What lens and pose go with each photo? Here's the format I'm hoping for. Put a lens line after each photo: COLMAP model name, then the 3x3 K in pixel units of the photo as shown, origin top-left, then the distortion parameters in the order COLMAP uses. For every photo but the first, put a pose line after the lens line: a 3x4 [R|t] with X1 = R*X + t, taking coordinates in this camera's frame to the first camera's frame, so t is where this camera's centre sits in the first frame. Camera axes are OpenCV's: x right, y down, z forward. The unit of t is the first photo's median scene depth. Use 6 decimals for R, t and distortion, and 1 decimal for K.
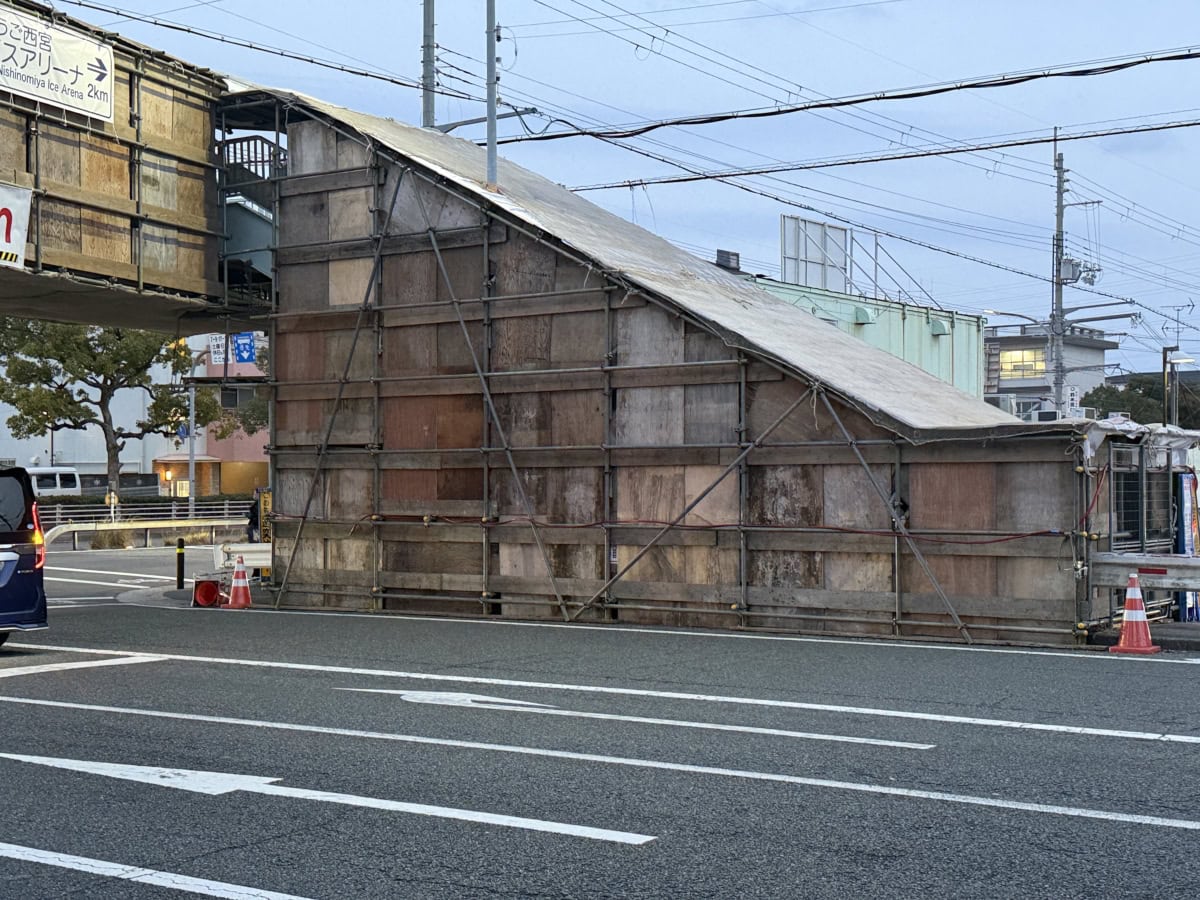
lens RADIAL K [[1657.4, 0, 601.7], [0, 1657.4, 447.7], [0, 0, 1]] dist [0.117298, 0.000000]
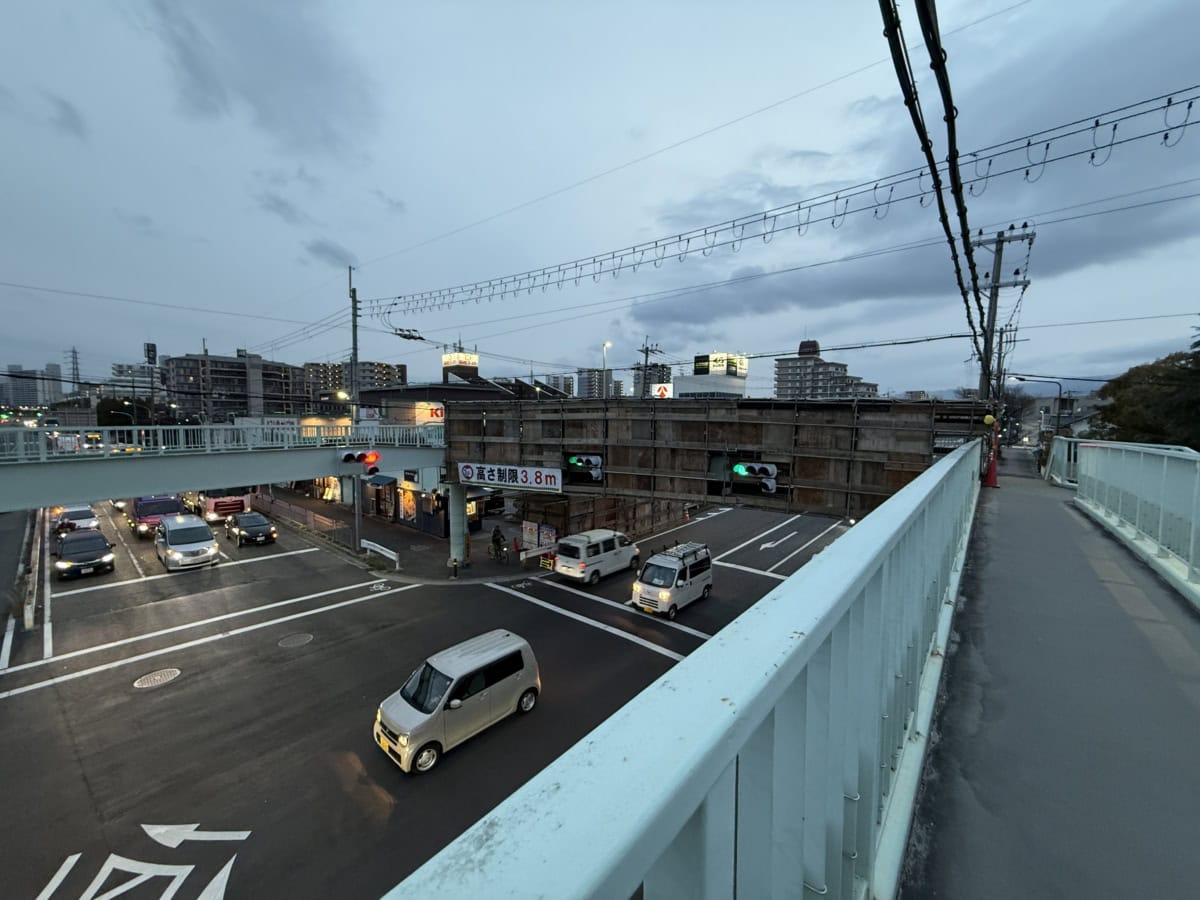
lens RADIAL K [[477.2, 0, 594.8], [0, 477.2, 452.9], [0, 0, 1]] dist [-0.000242, 0.001155]
pose [[-0.107211, 0.055524, -0.992685, 0.511475], [0.000045, 0.998440, 0.055841, -0.215565], [0.994236, 0.005942, -0.107046, 1.065403]]
